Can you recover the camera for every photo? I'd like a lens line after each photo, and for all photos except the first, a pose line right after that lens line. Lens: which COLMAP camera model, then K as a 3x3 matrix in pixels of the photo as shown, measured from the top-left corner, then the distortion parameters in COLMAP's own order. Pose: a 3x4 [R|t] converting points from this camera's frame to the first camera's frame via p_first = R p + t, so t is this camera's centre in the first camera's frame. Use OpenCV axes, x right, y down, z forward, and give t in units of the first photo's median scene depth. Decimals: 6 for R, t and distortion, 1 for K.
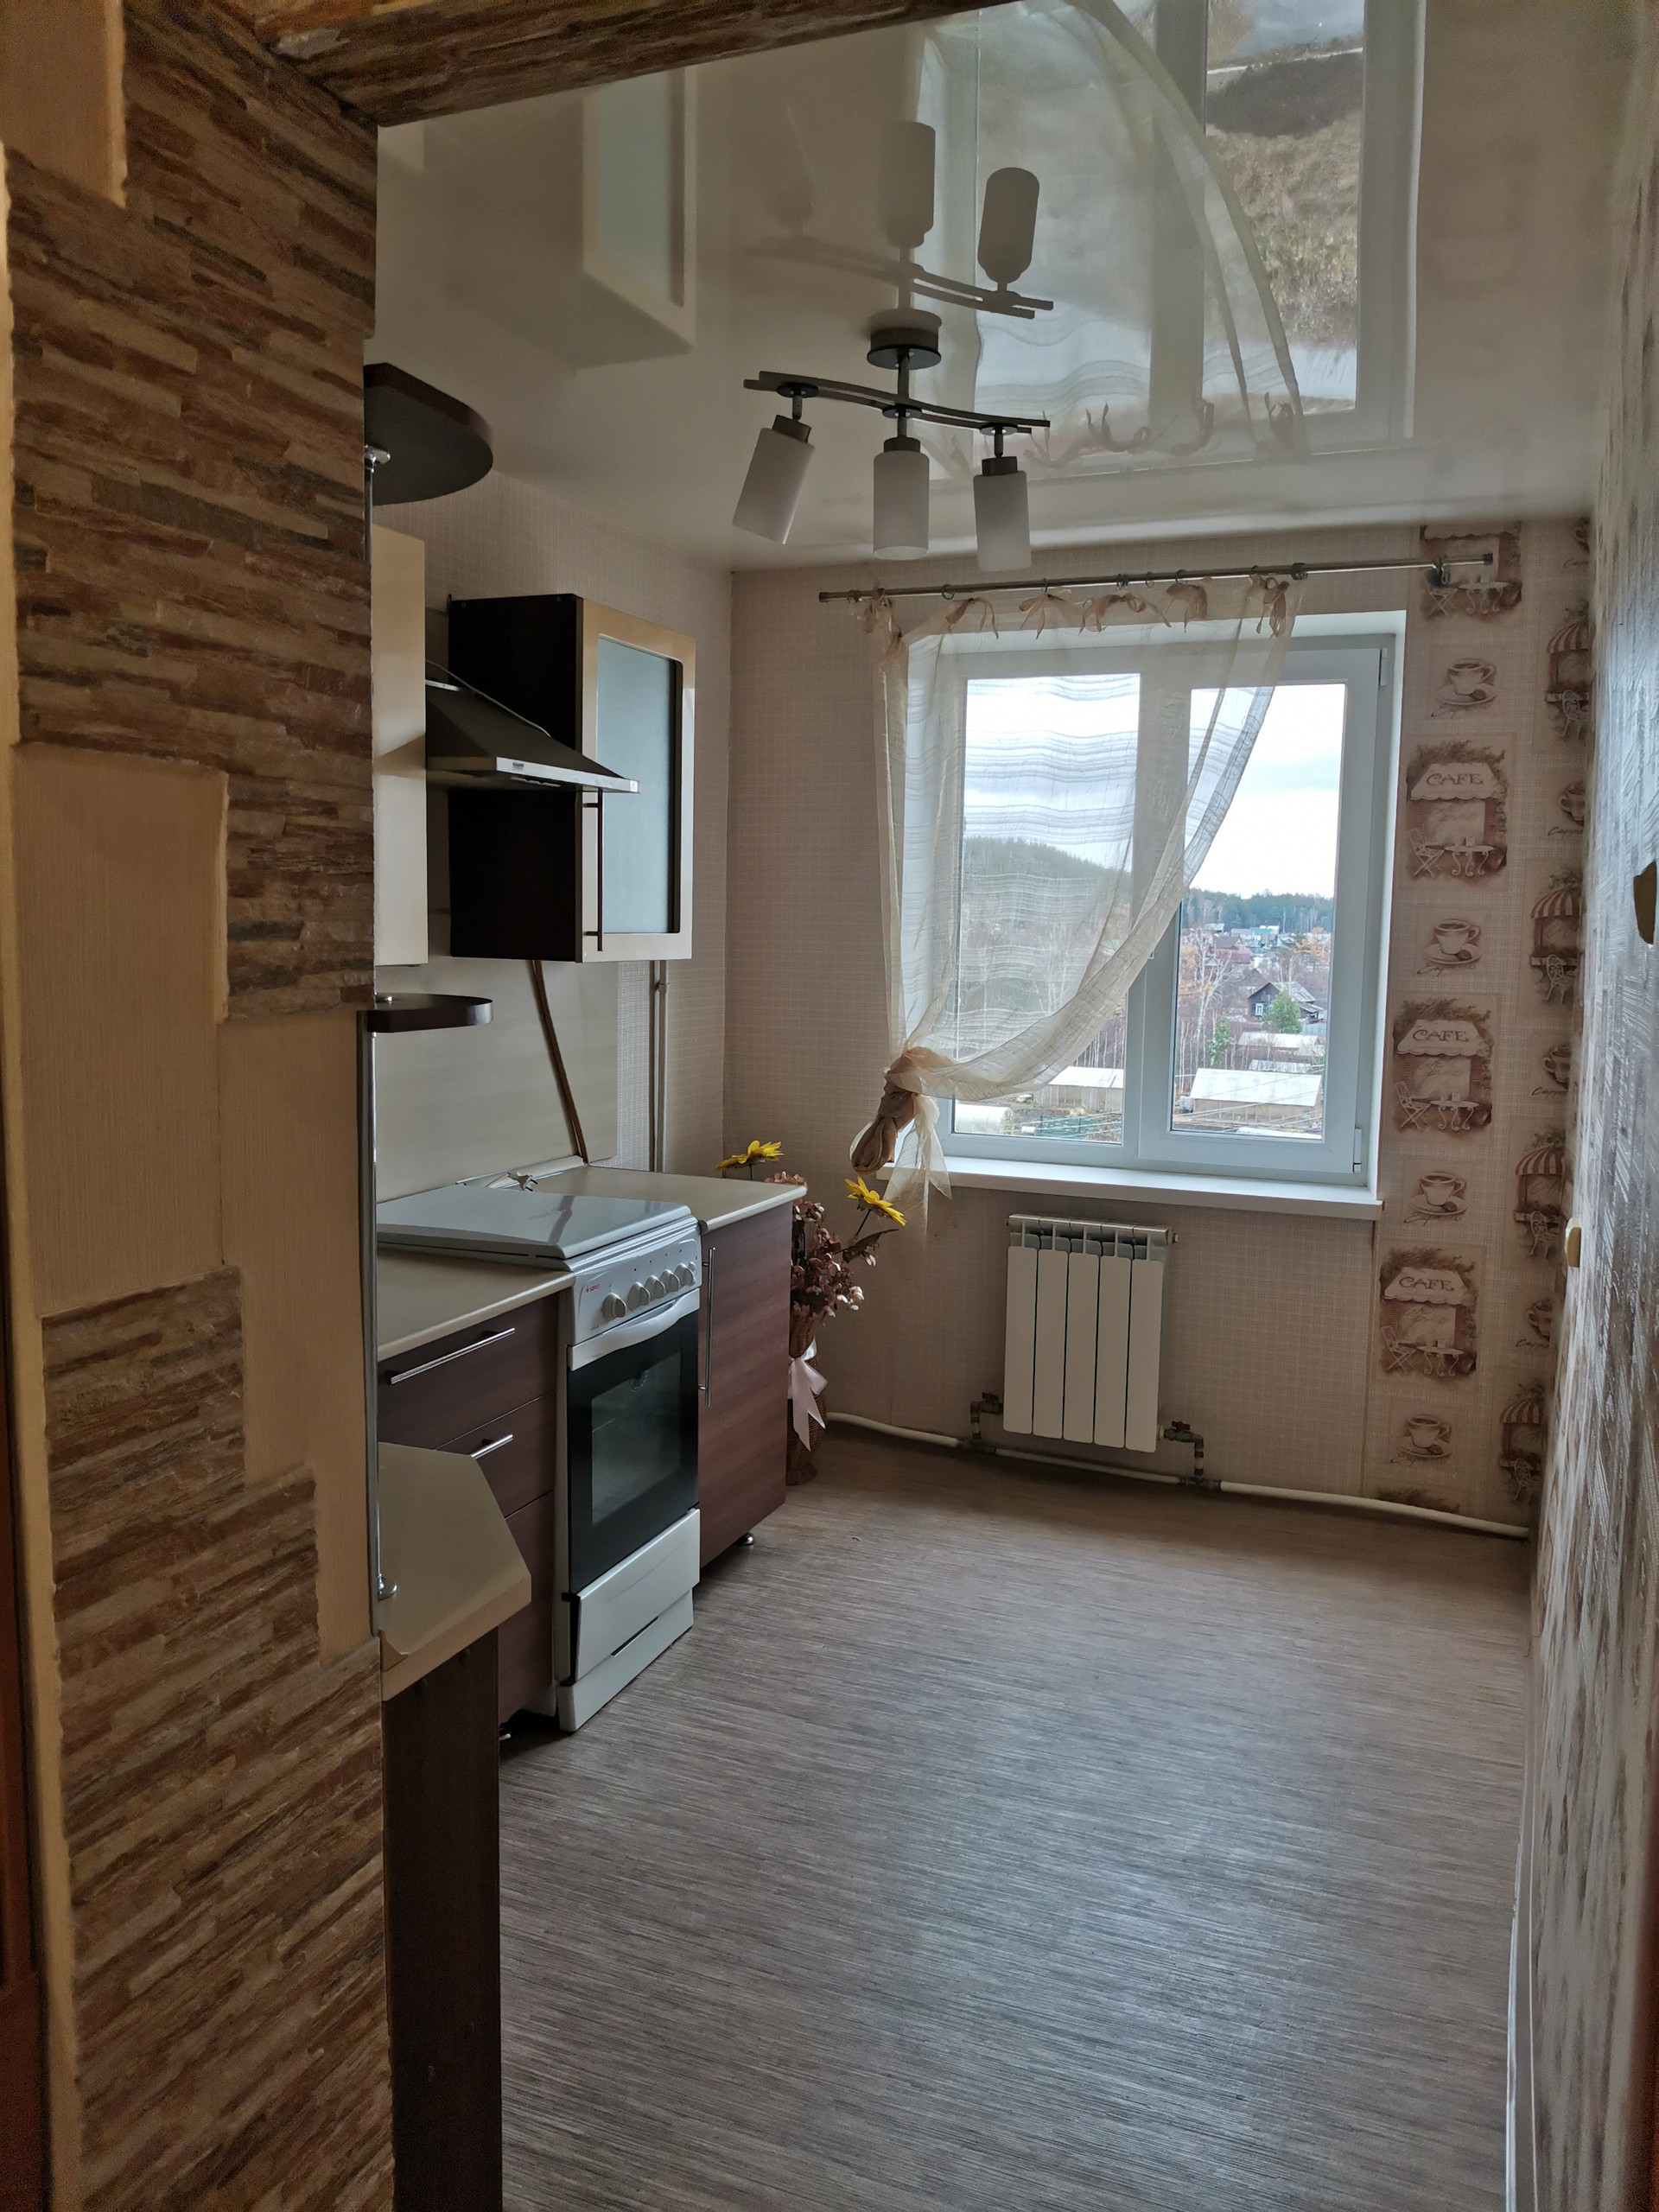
lens RADIAL K [[1672.5, 0, 814.0], [0, 1672.5, 1107.0], [0, 0, 1]] dist [0.016098, -0.077004]
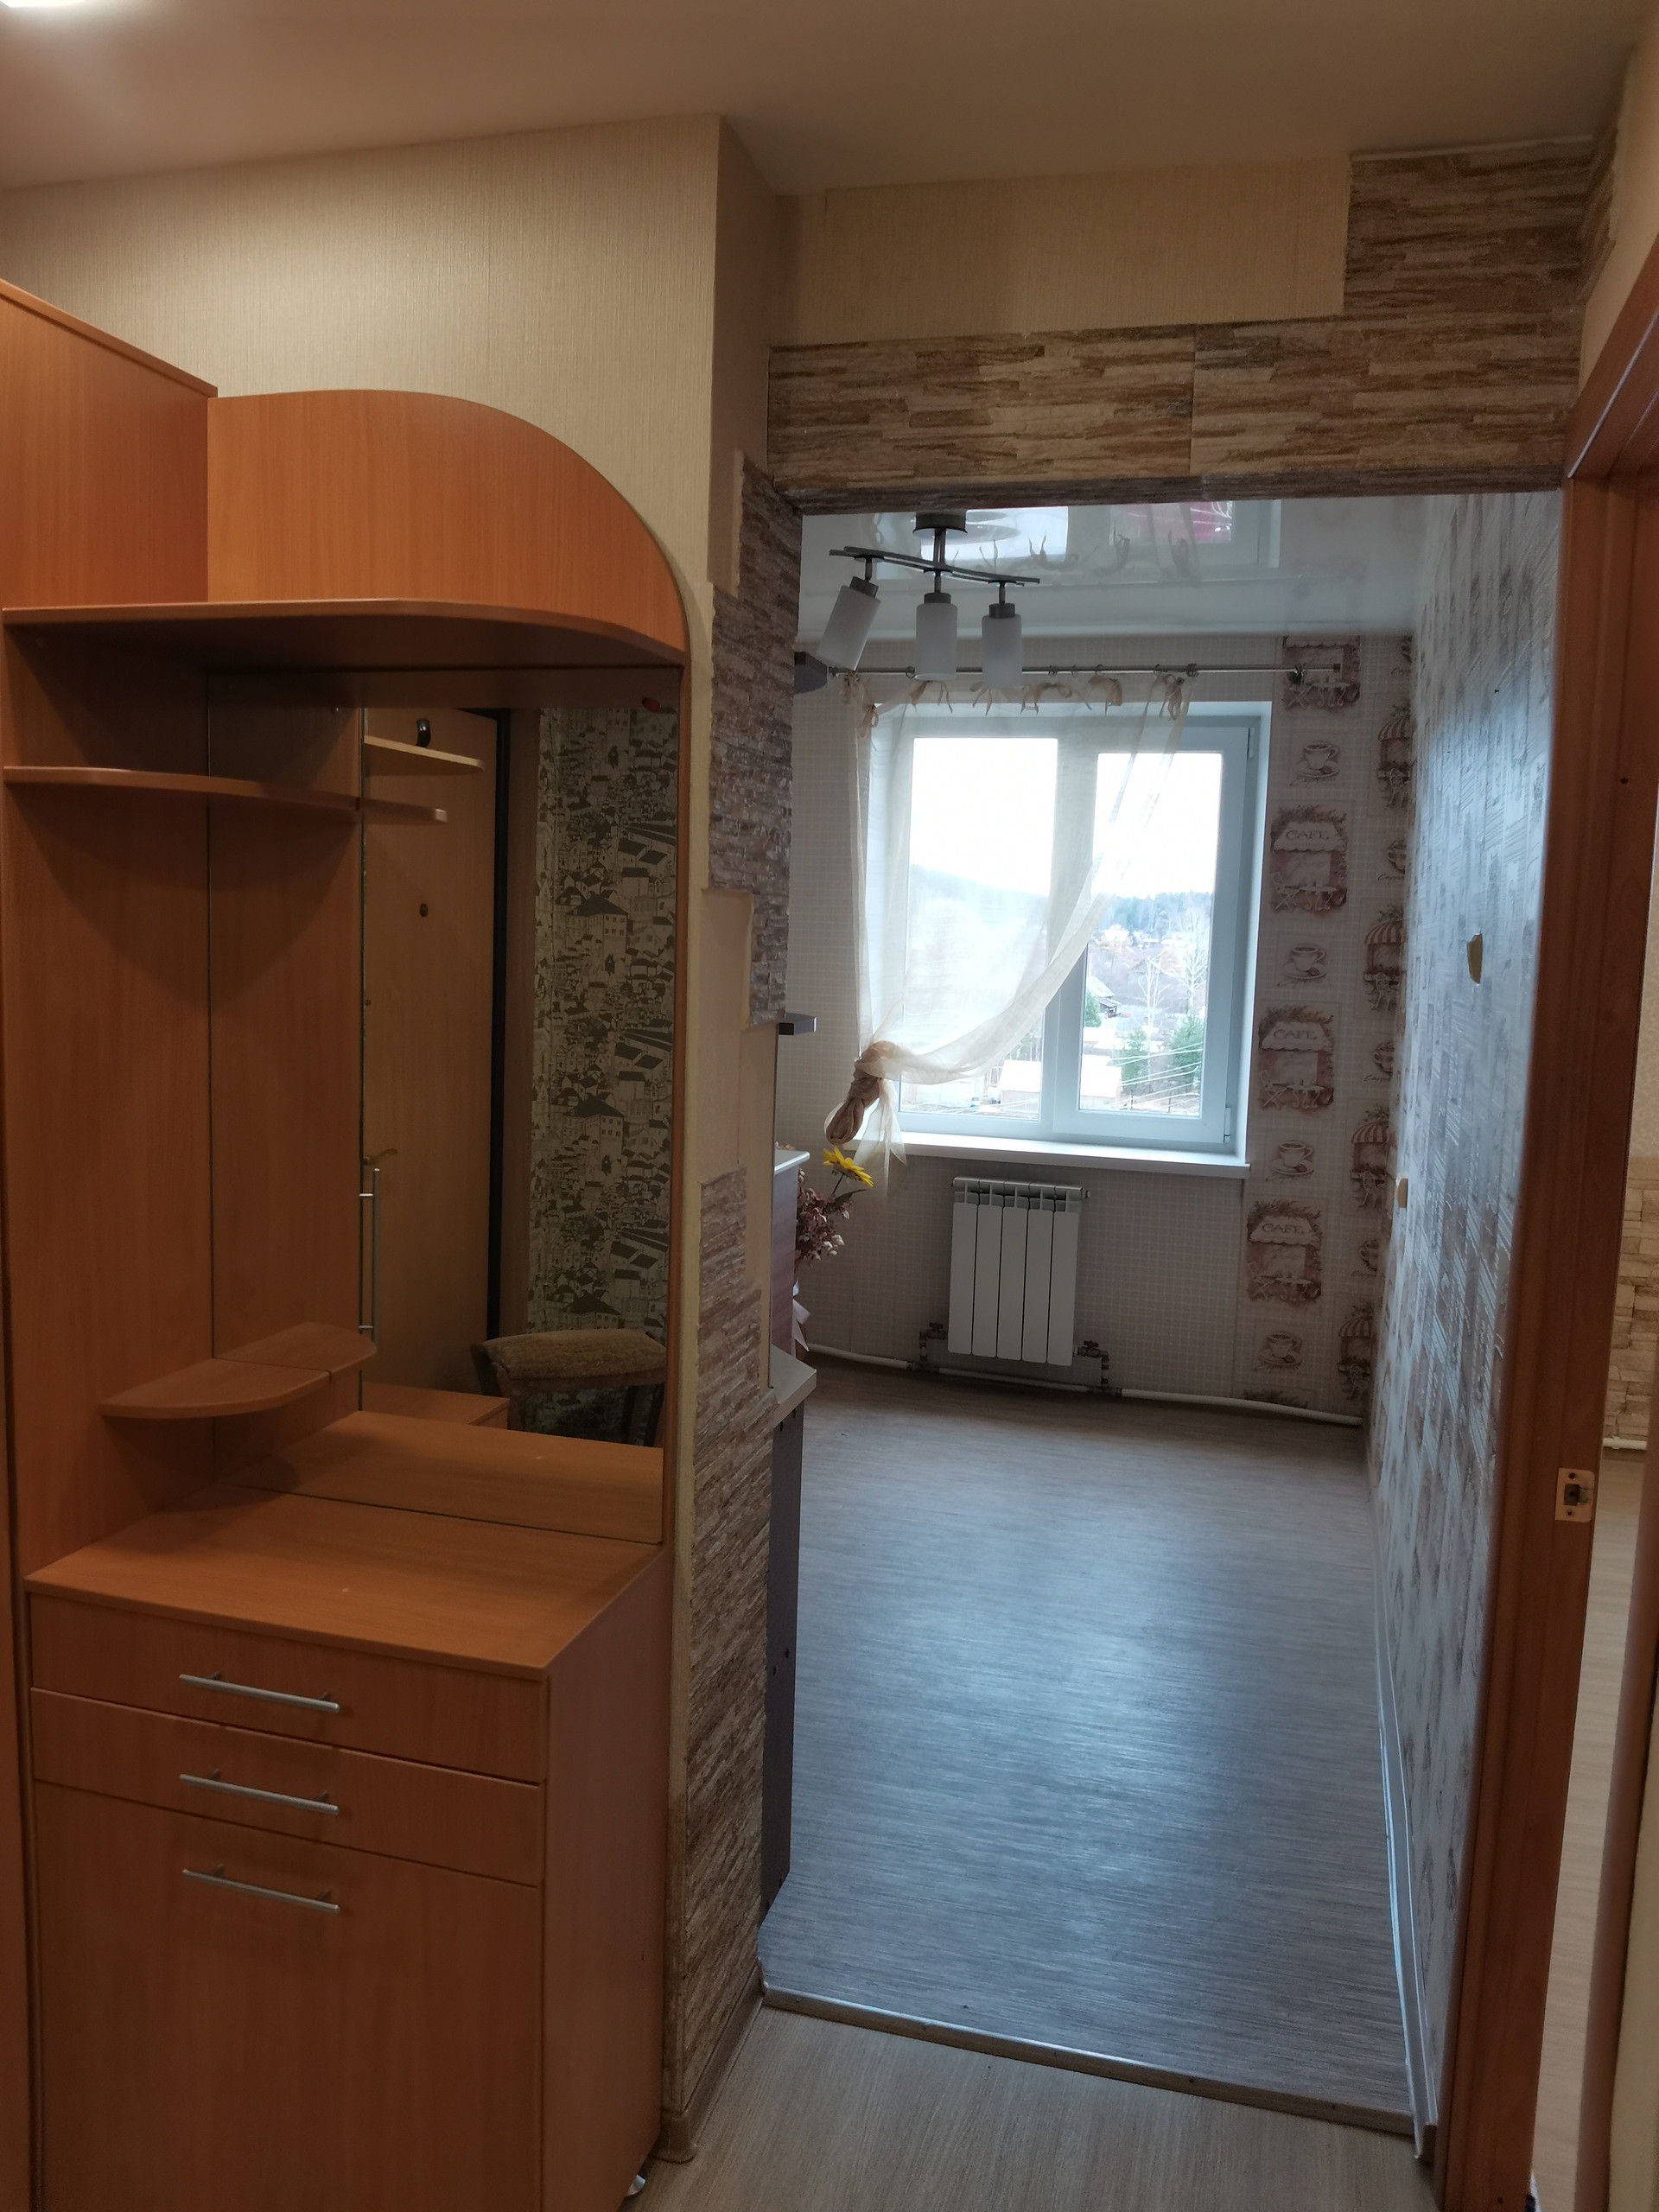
lens RADIAL K [[1672.5, 0, 810.0], [0, 1672.5, 1100.9], [0, 0, 1]] dist [0.016098, -0.077004]
pose [[0.993617, 0.001770, 0.112794, -0.144360], [-0.001982, 0.999996, 0.001767, 0.007201], [-0.112790, -0.001979, 0.993617, -0.239454]]
